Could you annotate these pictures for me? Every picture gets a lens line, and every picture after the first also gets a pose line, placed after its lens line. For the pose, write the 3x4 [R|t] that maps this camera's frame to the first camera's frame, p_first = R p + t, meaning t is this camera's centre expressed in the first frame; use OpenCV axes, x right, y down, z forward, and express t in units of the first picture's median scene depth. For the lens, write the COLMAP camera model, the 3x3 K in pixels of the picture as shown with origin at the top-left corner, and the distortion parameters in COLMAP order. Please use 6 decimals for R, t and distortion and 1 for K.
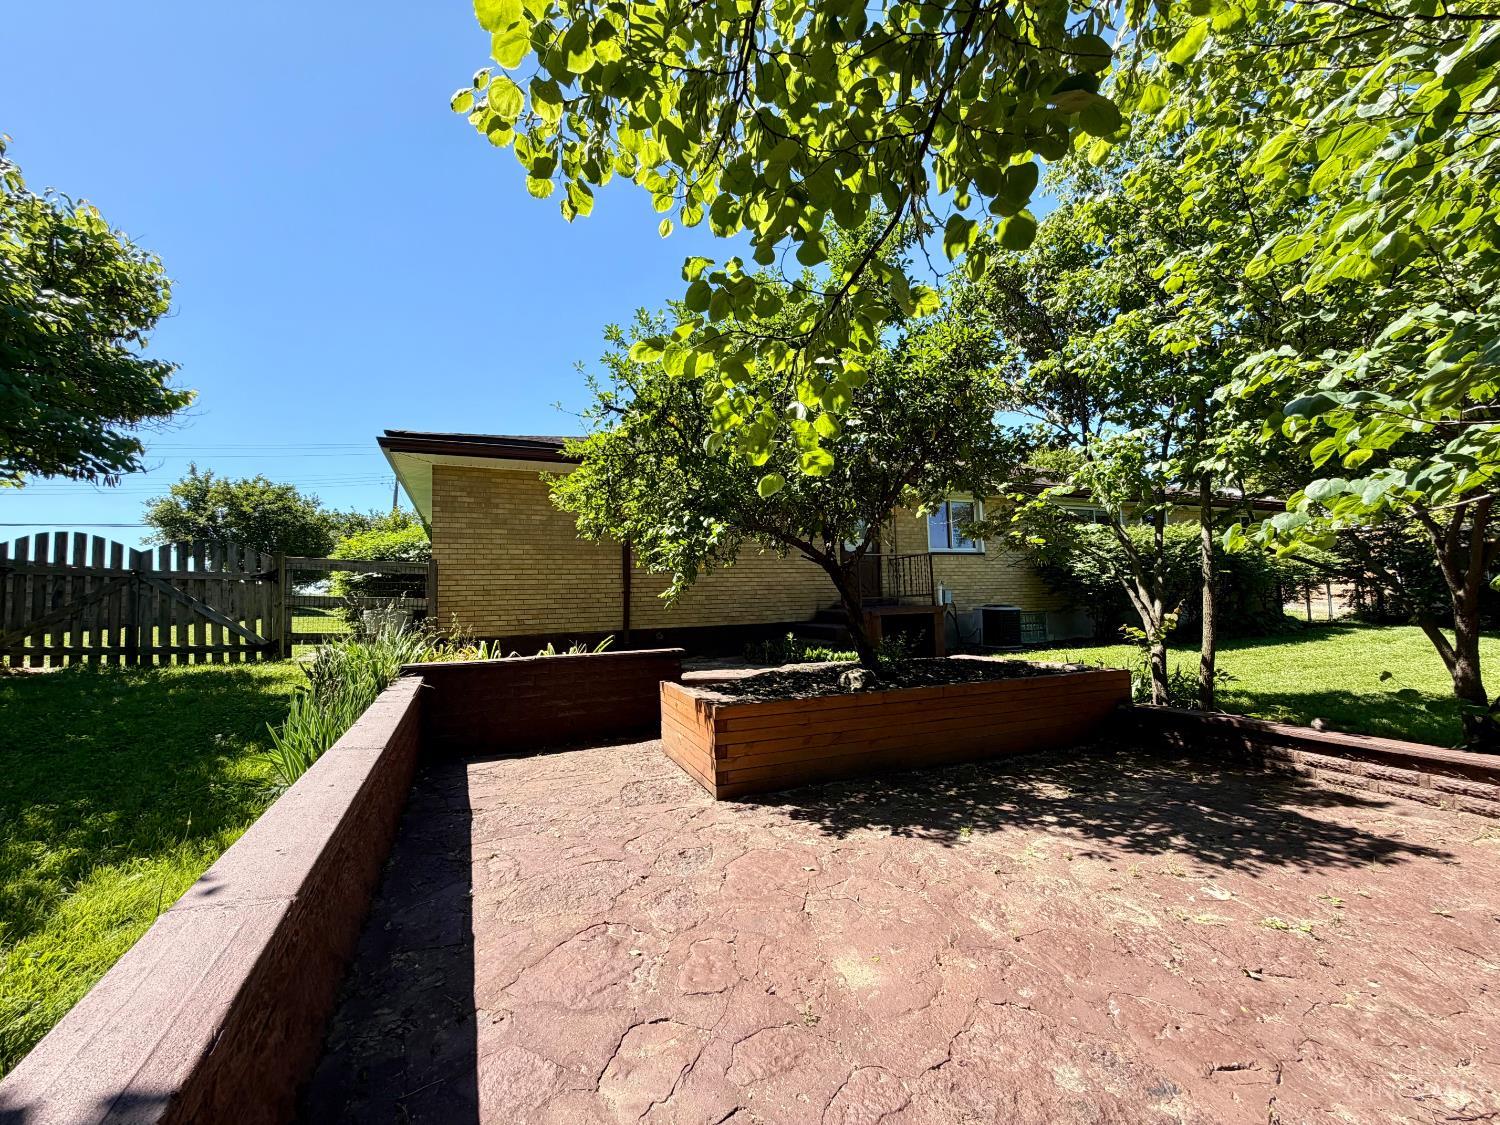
lens RADIAL K [[598.3, 0, 747.6], [0, 598.3, 573.7], [0, 0, 1]] dist [-0.000478, 0.000281]
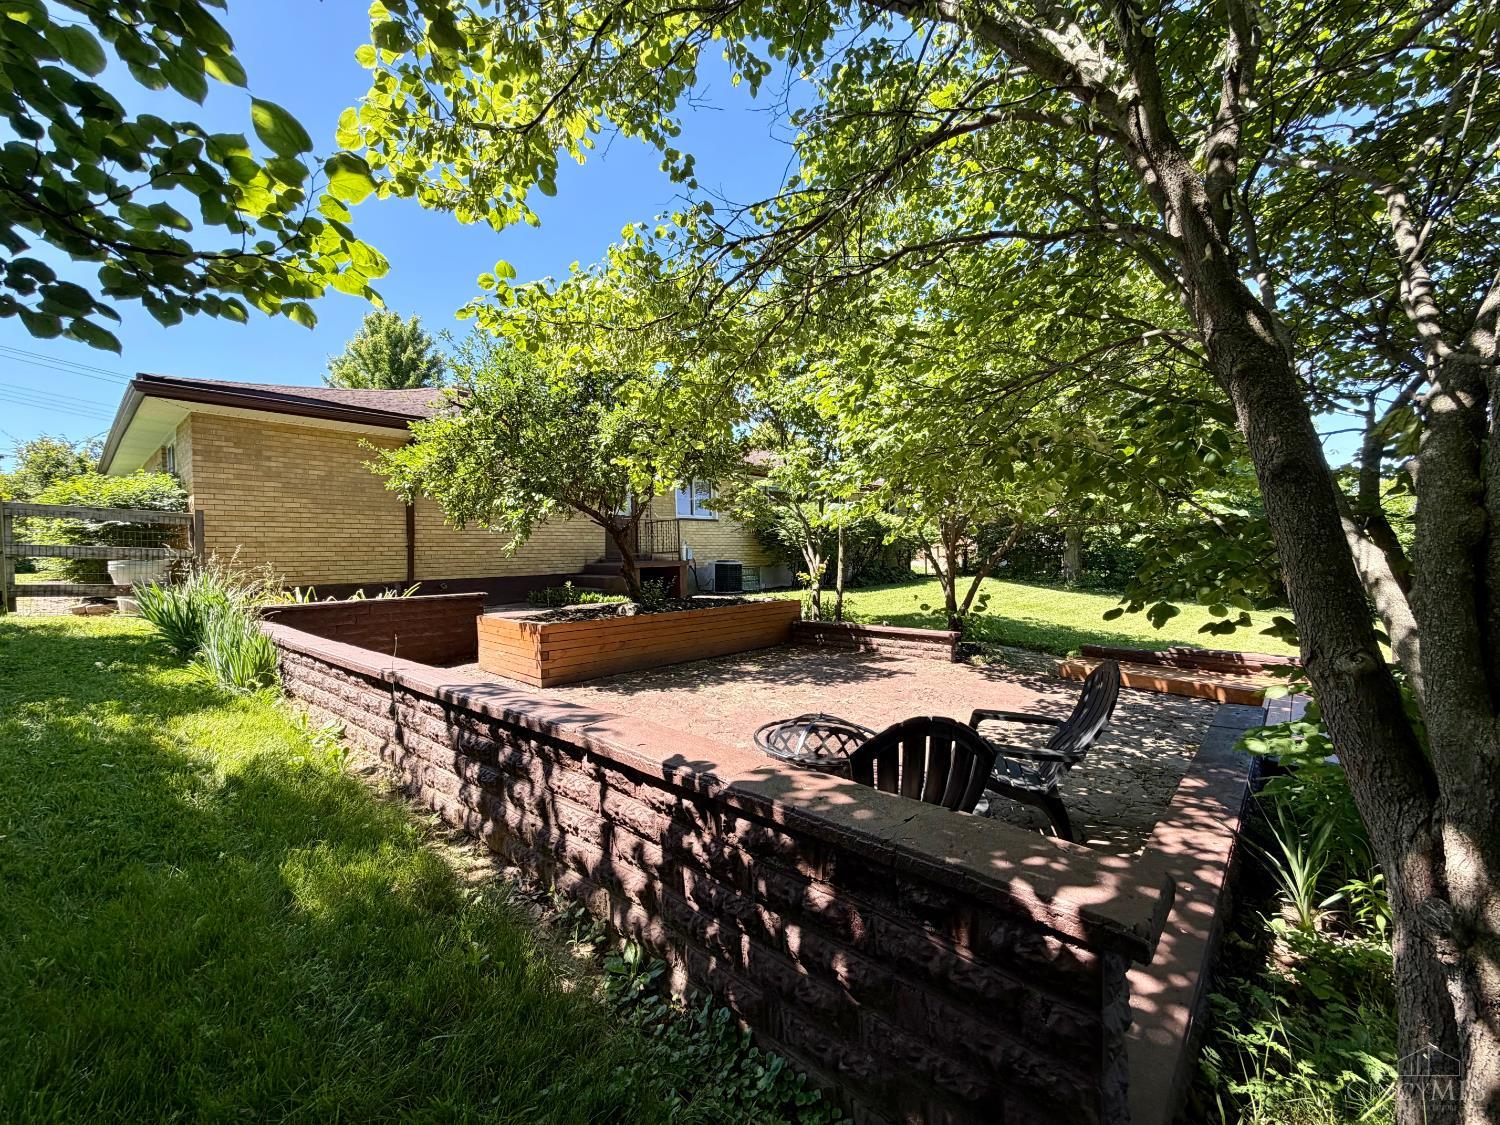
lens RADIAL K [[598.3, 0, 747.5], [0, 598.3, 560.4], [0, 0, 1]] dist [-0.000478, 0.000281]
pose [[0.911134, 0.005591, 0.412071, -0.140868], [-0.023879, 0.998944, 0.039246, -0.001402], [-0.411417, -0.045598, 0.910306, -0.371344]]
